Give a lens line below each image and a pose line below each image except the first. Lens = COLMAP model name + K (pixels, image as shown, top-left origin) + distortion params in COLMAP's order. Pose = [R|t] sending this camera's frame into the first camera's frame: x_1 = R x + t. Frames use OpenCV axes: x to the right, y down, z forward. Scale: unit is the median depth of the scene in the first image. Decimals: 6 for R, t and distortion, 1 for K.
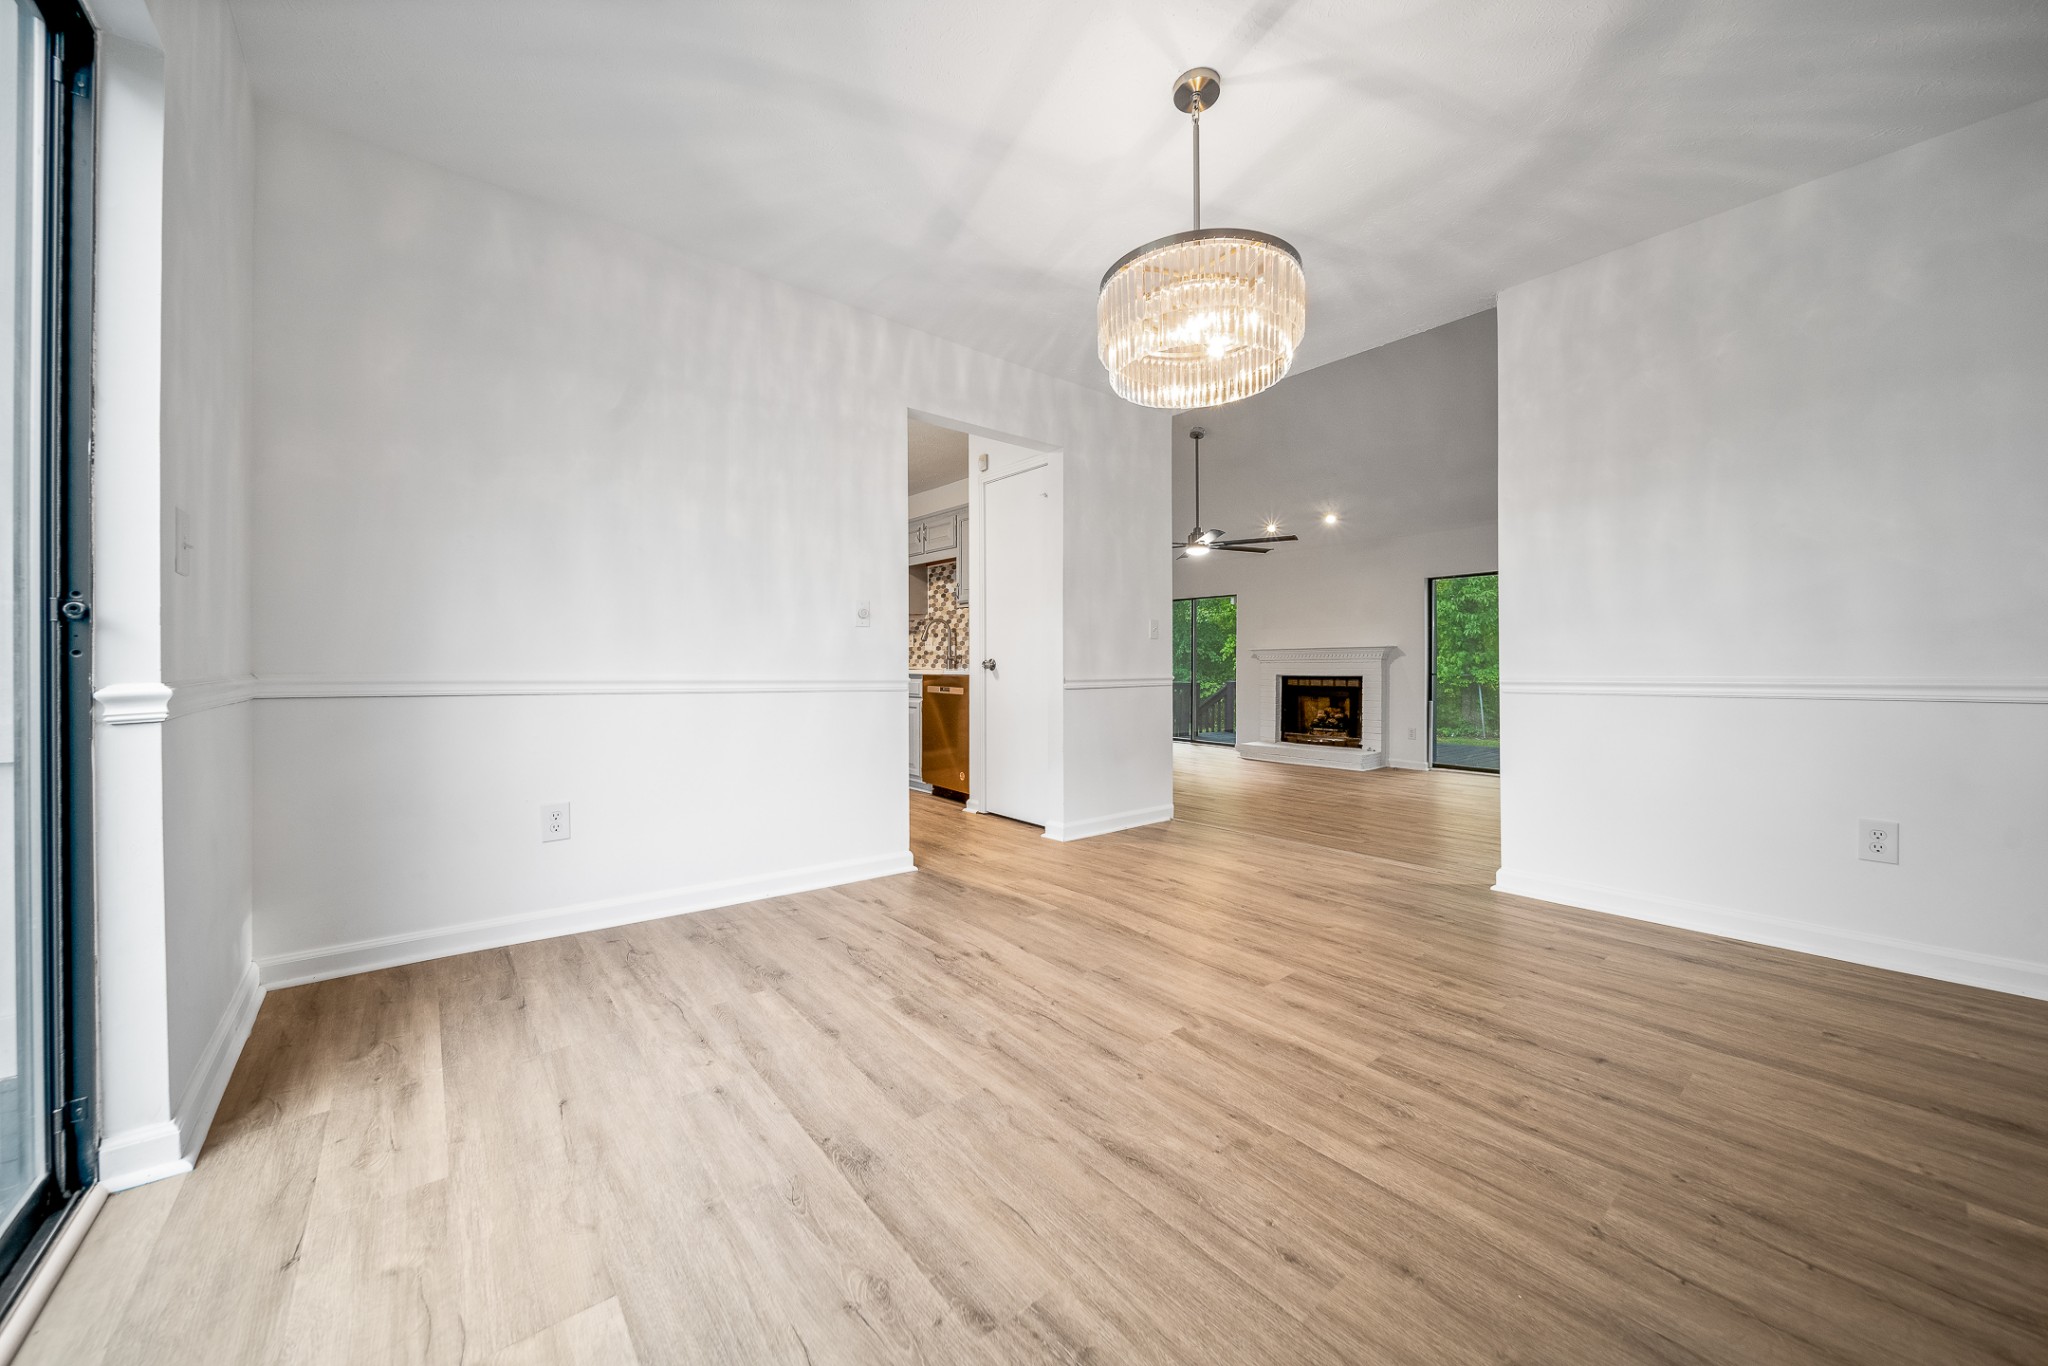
lens RADIAL K [[730.8, 0, 1014.7], [0, 730.8, 662.5], [0, 0, 1]] dist [0.002159, -0.001523]
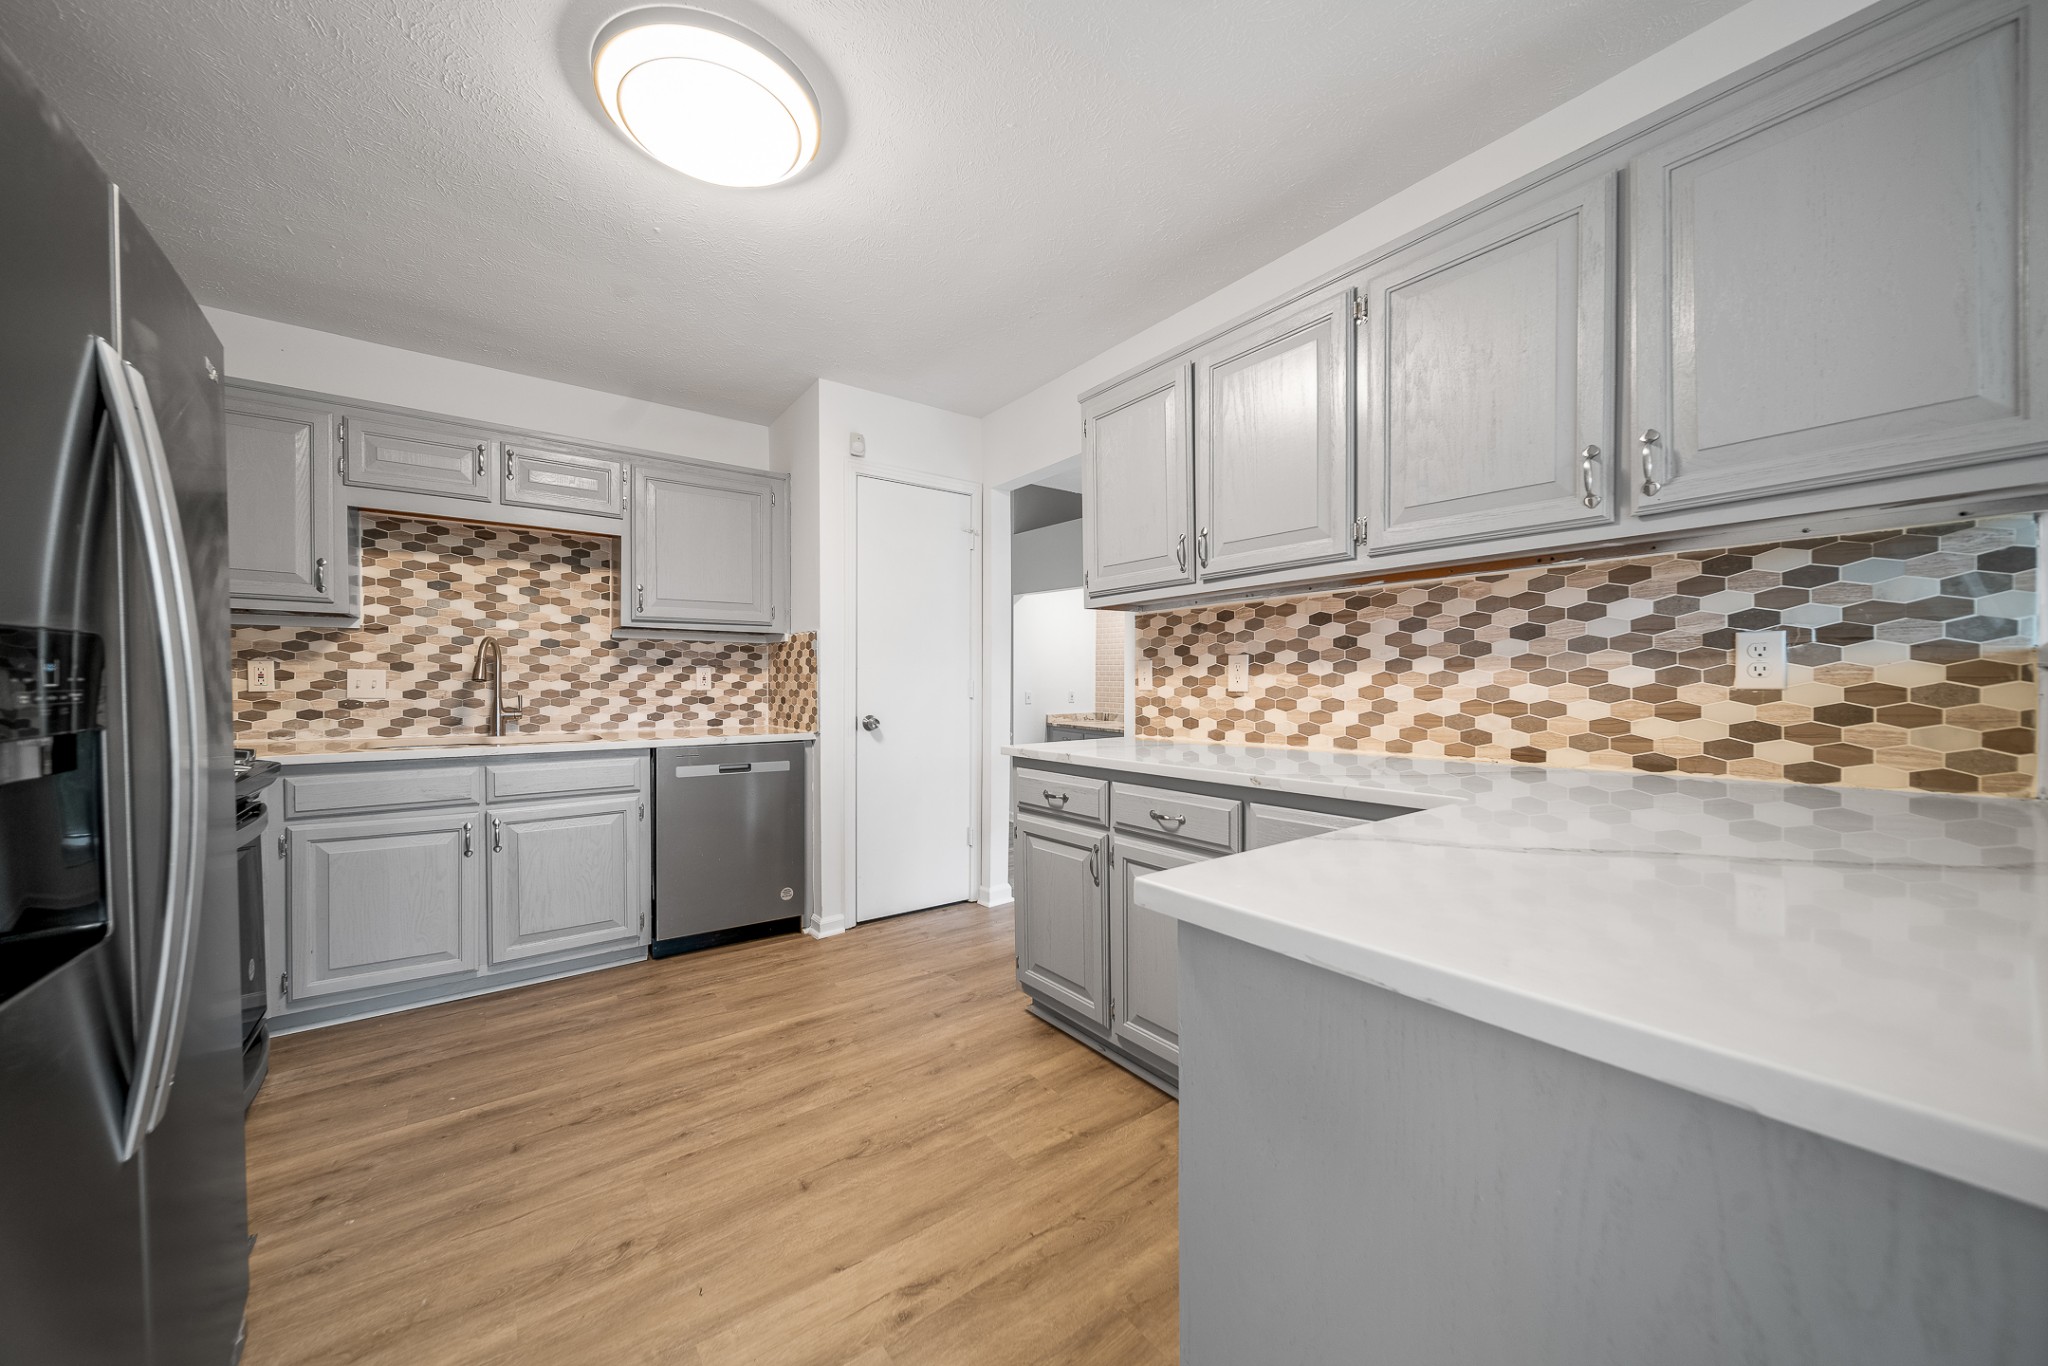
lens RADIAL K [[730.8, 0, 1009.5], [0, 730.8, 691.8], [0, 0, 1]] dist [0.002159, -0.001523]
pose [[0.056278, -0.019627, 0.998222, -0.456573], [-0.005273, 0.999787, 0.019955, -0.026715], [-0.998401, -0.006386, 0.056162, 0.482992]]
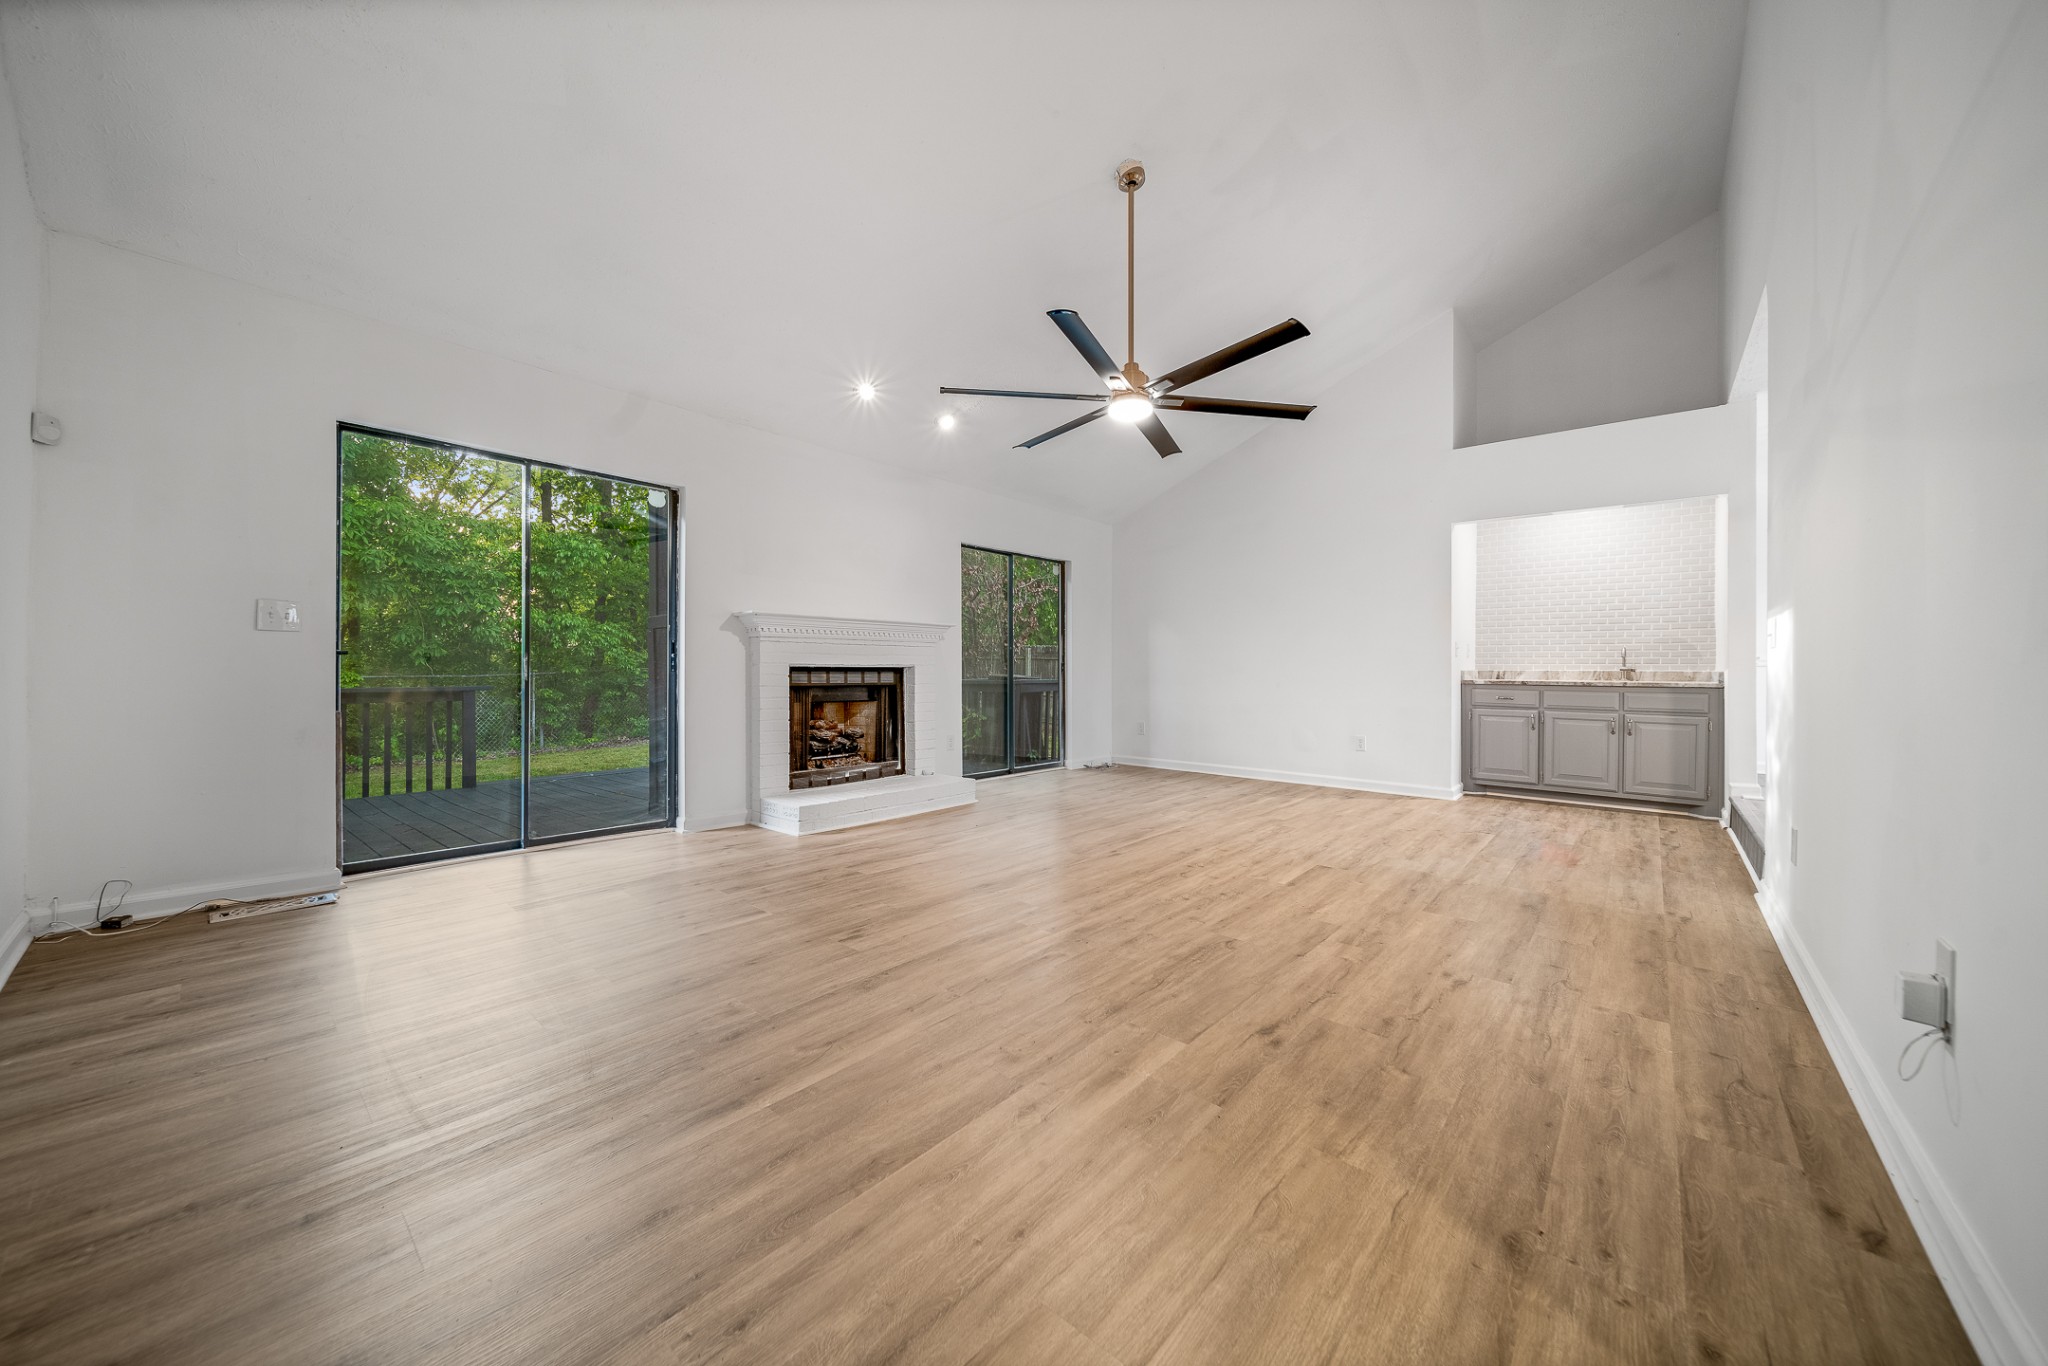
lens RADIAL K [[730.8, 0, 997.9], [0, 730.8, 672.3], [0, 0, 1]] dist [0.002159, -0.001523]
pose [[-0.176703, 0.007439, 0.984236, -0.204972], [-0.008327, 0.999924, -0.009052, 0.029915], [-0.984229, -0.009795, -0.176628, 1.071211]]
